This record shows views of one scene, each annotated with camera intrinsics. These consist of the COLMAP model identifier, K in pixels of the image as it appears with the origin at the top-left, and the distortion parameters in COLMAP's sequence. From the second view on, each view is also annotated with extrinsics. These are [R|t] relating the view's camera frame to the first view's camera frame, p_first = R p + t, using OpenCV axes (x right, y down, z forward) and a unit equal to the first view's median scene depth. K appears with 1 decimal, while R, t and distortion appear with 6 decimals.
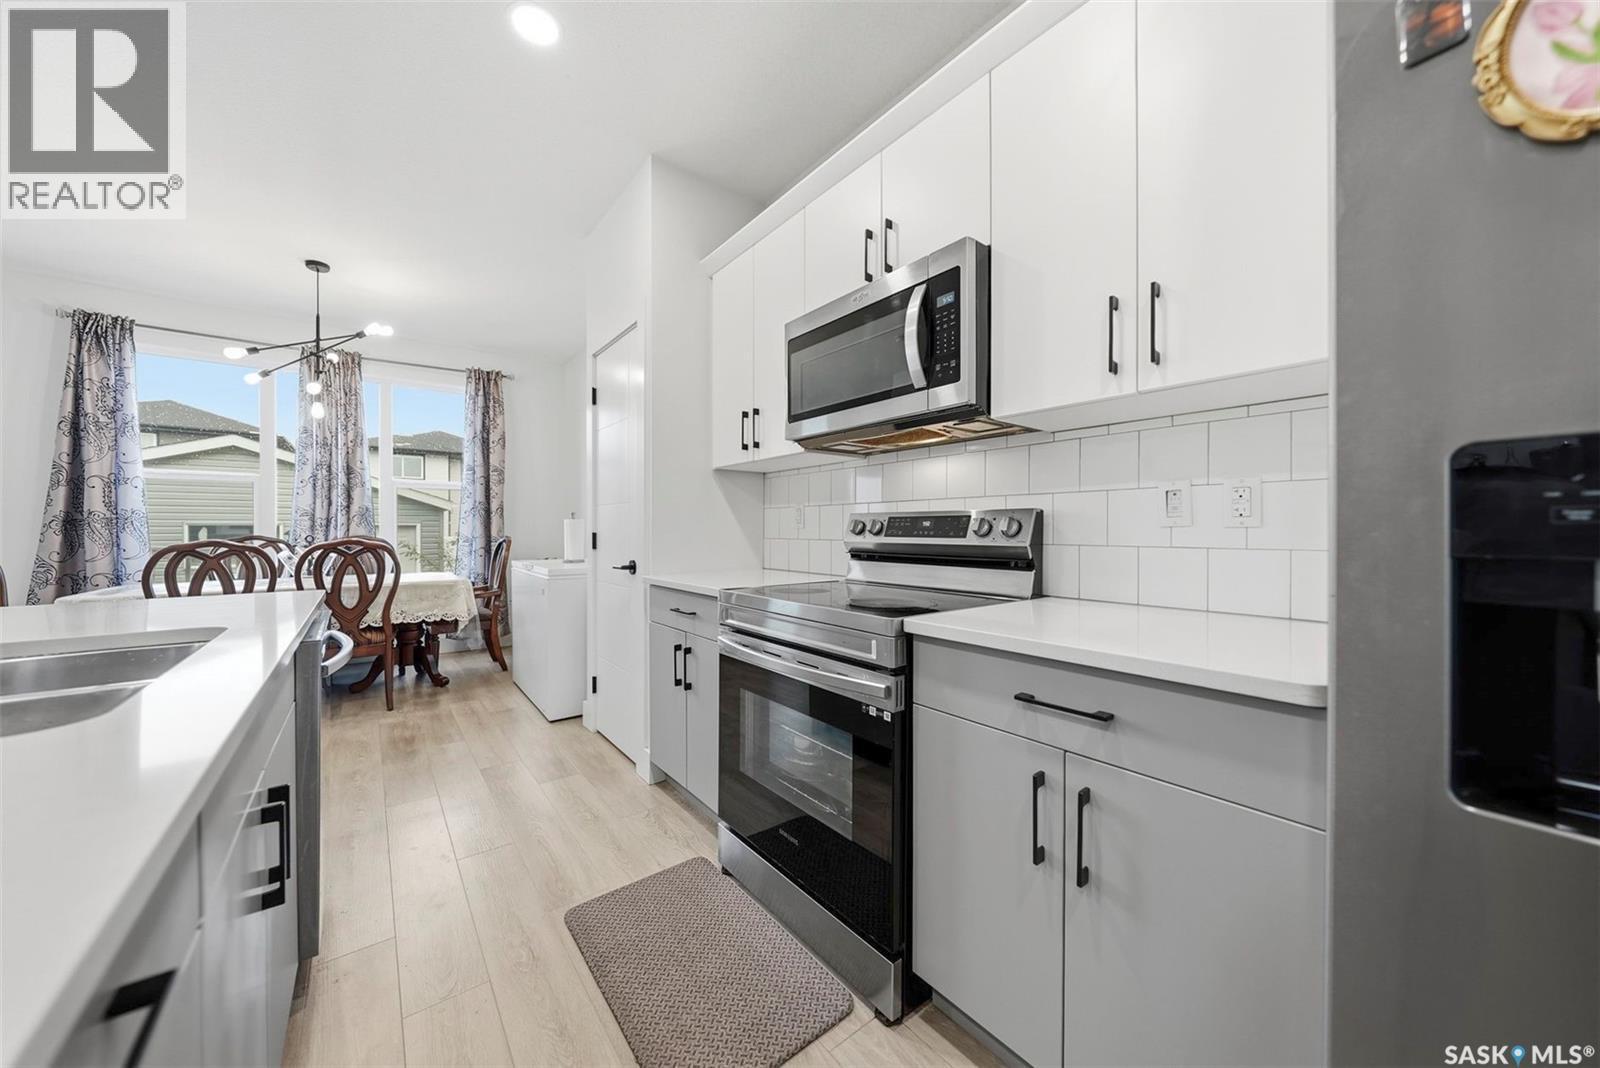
lens RADIAL K [[552.7, 0, 795.4], [0, 552.7, 532.8], [0, 0, 1]] dist [-0.002275, -0.000276]
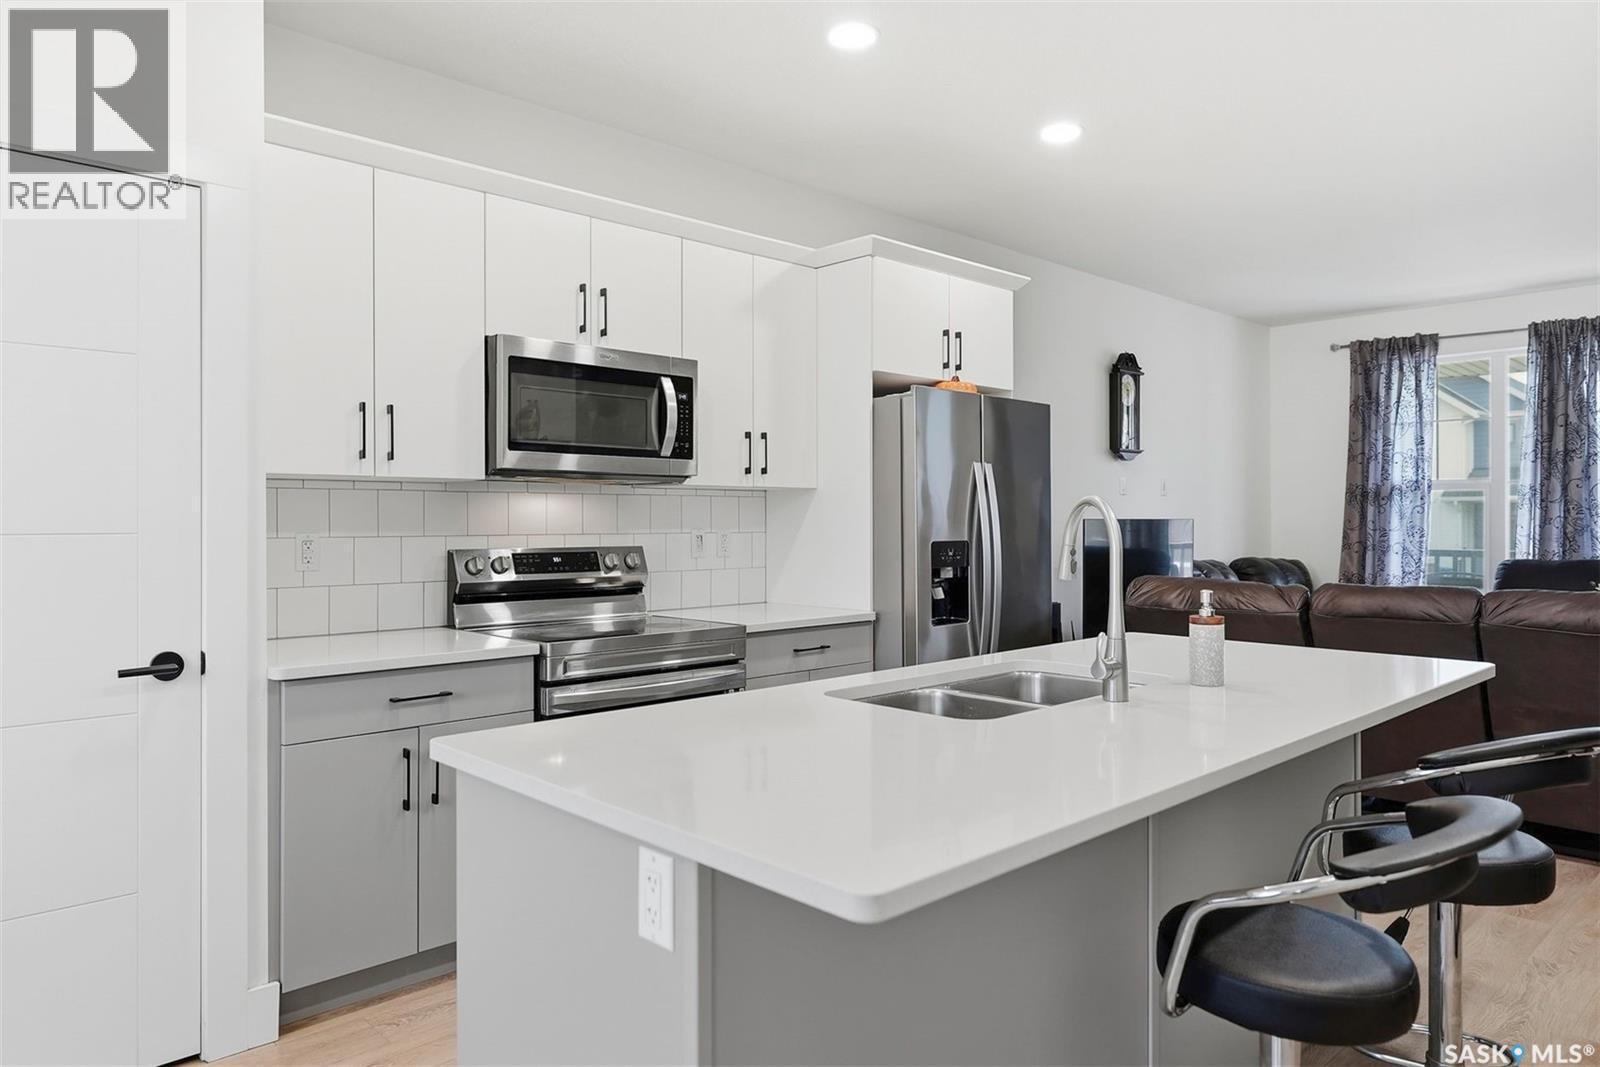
lens RADIAL K [[1033.2, 0, 786.9], [0, 1033.2, 523.7], [0, 0, 1]] dist [0.001471, -0.005501]
pose [[-0.085485, -0.004327, 0.996330, -1.081625], [0.006239, 0.999969, 0.004879, -0.056460], [-0.996320, 0.006633, -0.085455, 0.455366]]
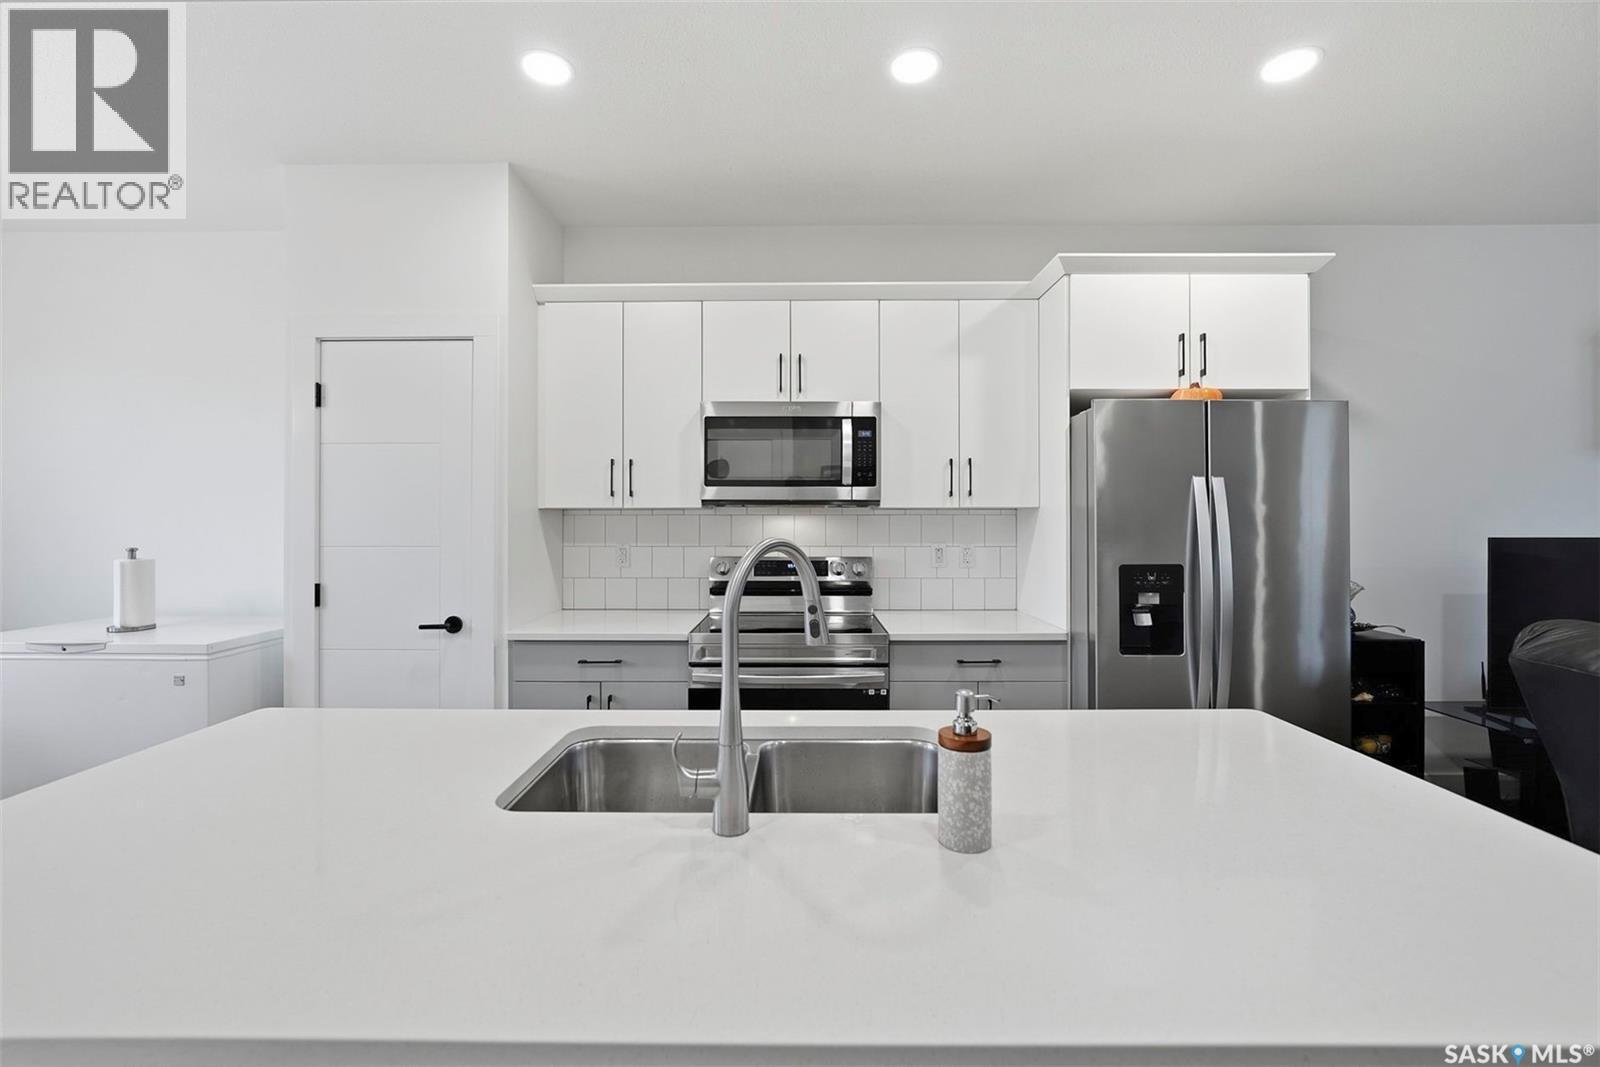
lens RADIAL K [[674.1, 0, 796.3], [0, 674.1, 516.3], [0, 0, 1]] dist [-0.004017, 0.000179]
pose [[0.625290, 0.004172, 0.780382, -0.659418], [0.004367, 0.999951, -0.008846, -0.077565], [-0.780380, 0.008939, 0.625241, -0.035561]]
